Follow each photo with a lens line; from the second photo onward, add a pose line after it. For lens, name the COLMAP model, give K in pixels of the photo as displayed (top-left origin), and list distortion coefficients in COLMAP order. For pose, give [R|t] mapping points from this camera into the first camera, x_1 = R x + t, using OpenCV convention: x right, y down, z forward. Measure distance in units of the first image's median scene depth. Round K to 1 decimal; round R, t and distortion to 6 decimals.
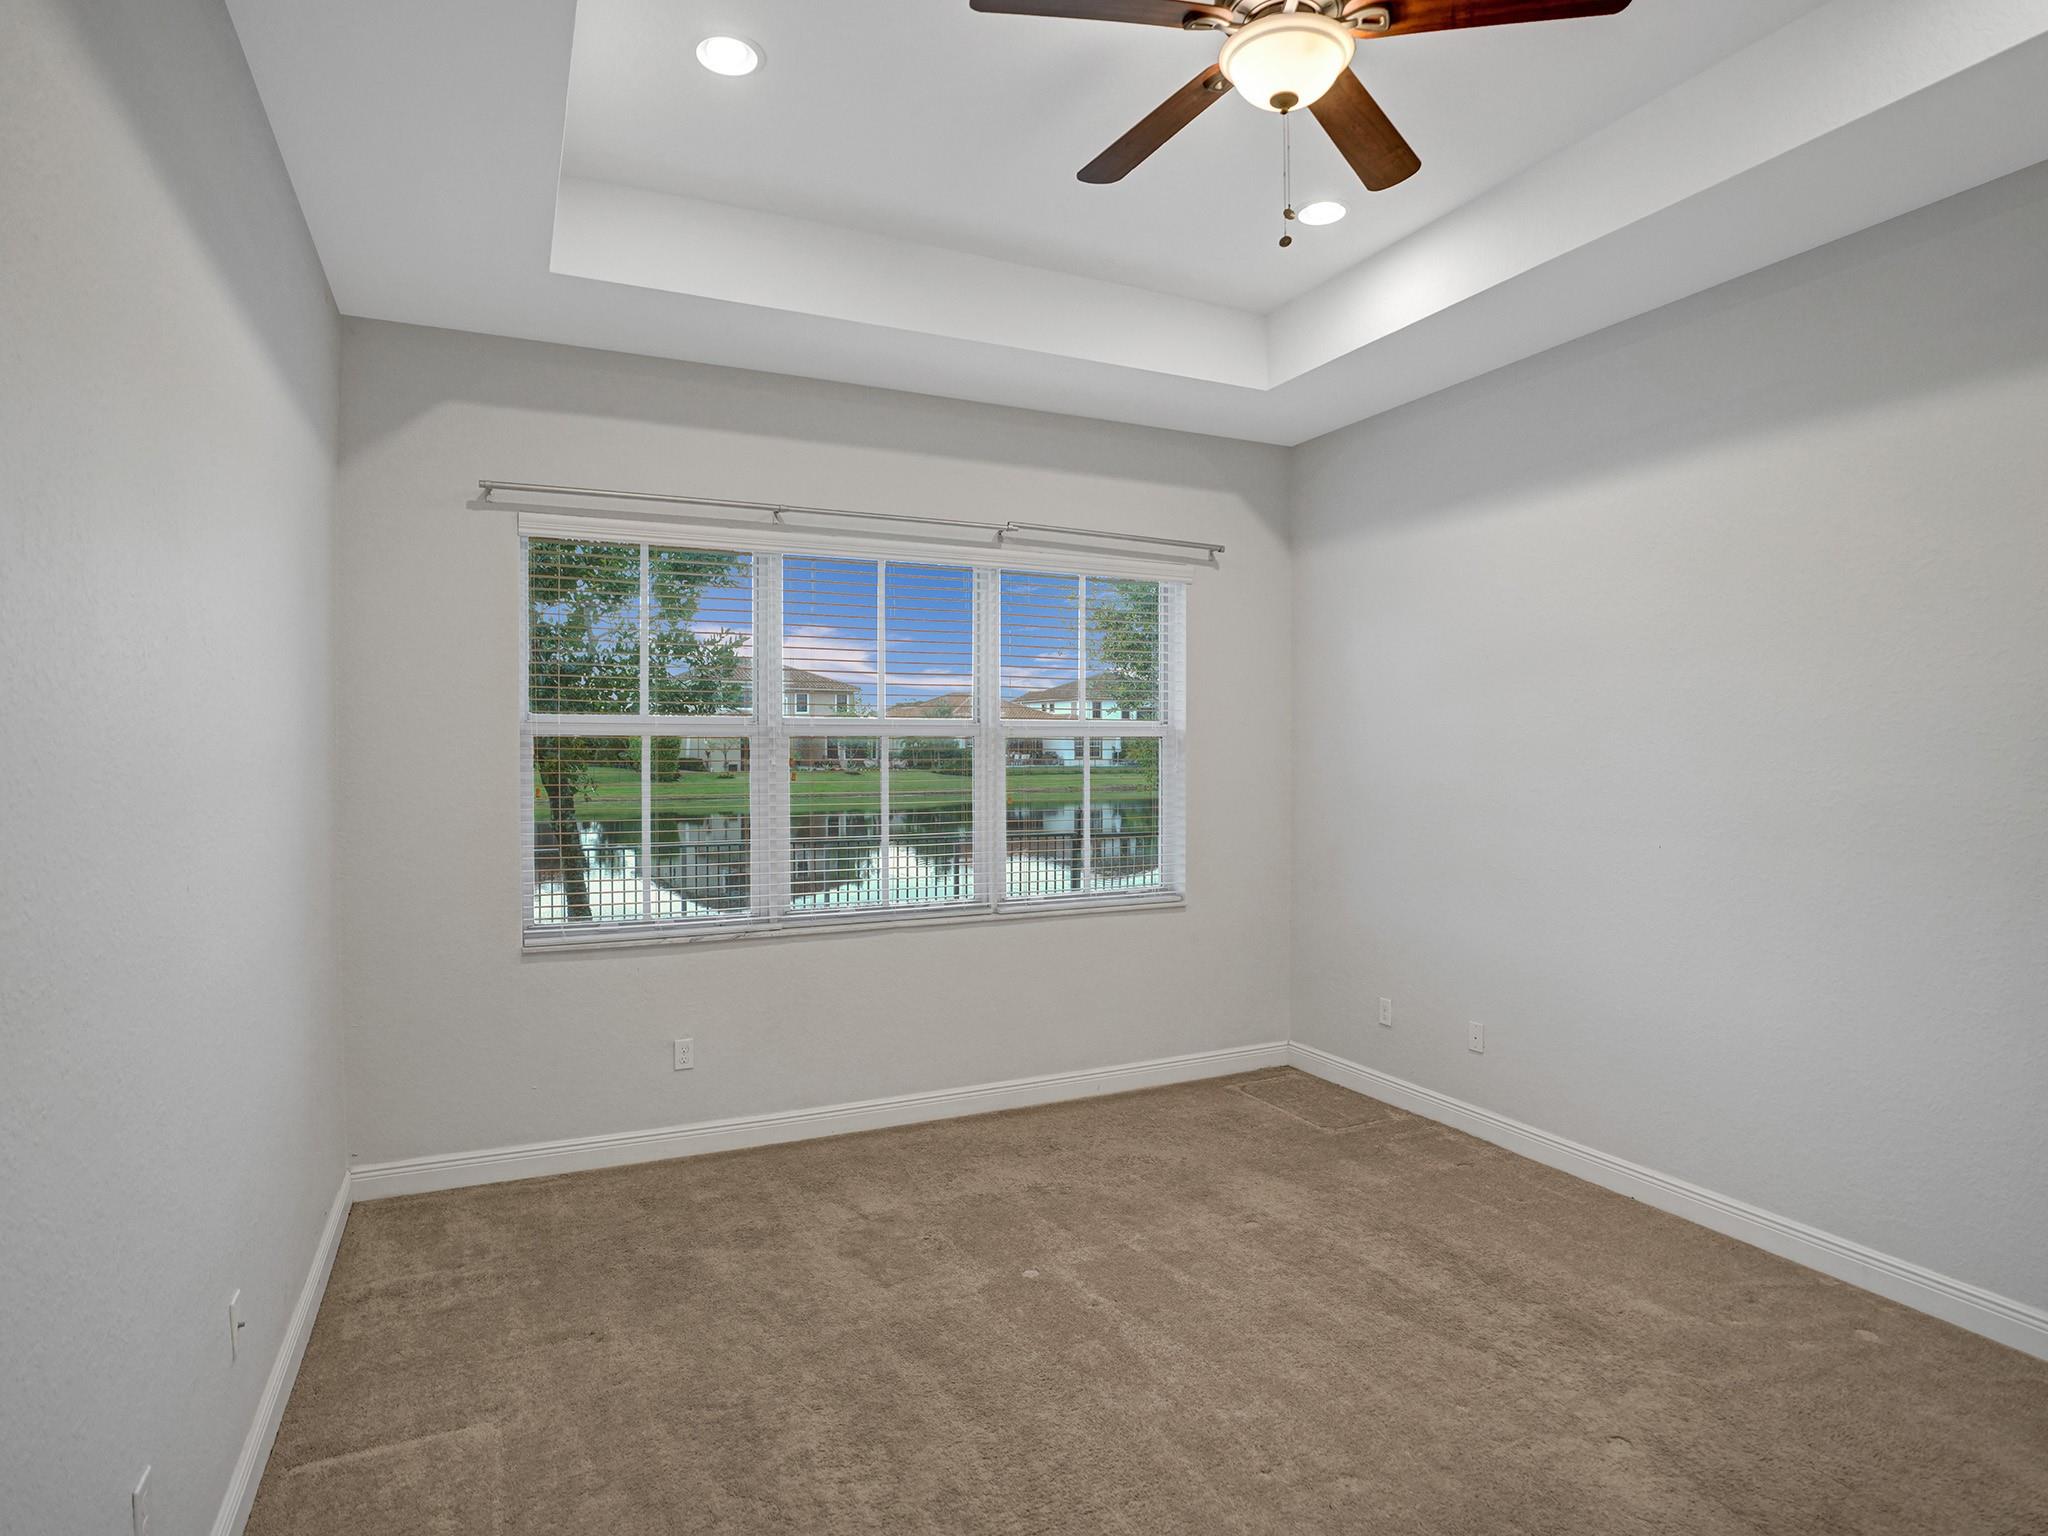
lens RADIAL K [[1098.7, 0, 1011.7], [0, 1098.7, 764.1], [0, 0, 1]] dist [-0.066282, 0.021900]
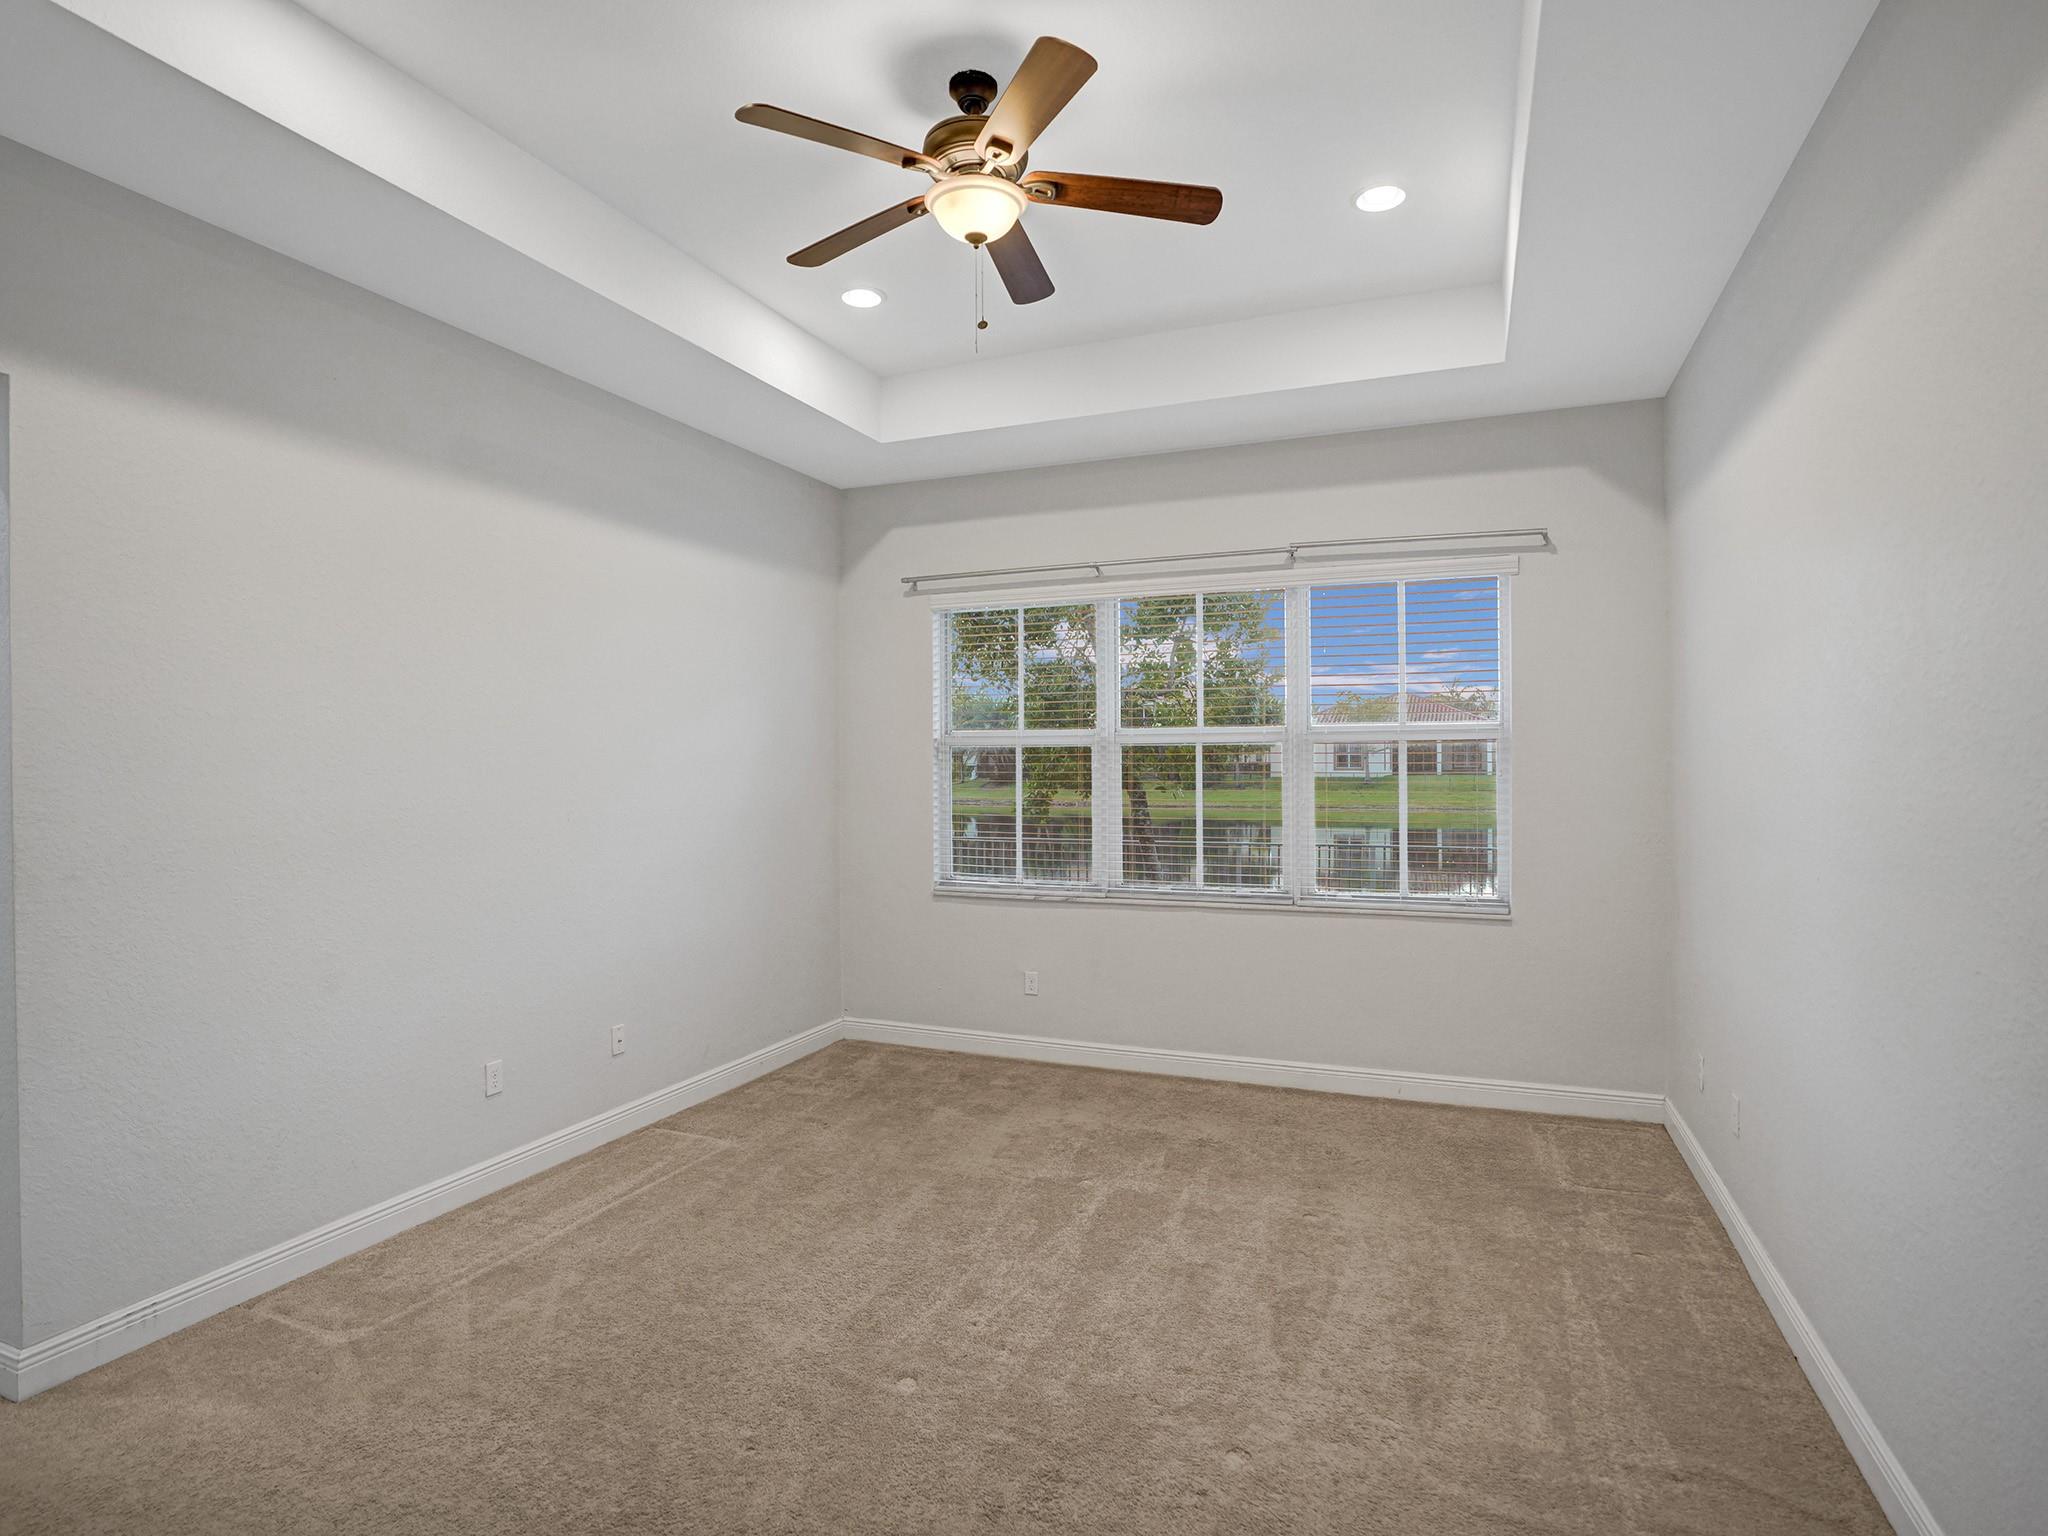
lens RADIAL K [[1098.7, 0, 1091.6], [0, 1098.7, 766.0], [0, 0, 1]] dist [-0.066282, 0.021900]
pose [[0.677101, -0.000724, -0.735890, 0.782406], [-0.007530, 0.999940, -0.007912, 0.010587], [0.735851, 0.010898, 0.677055, 0.147226]]
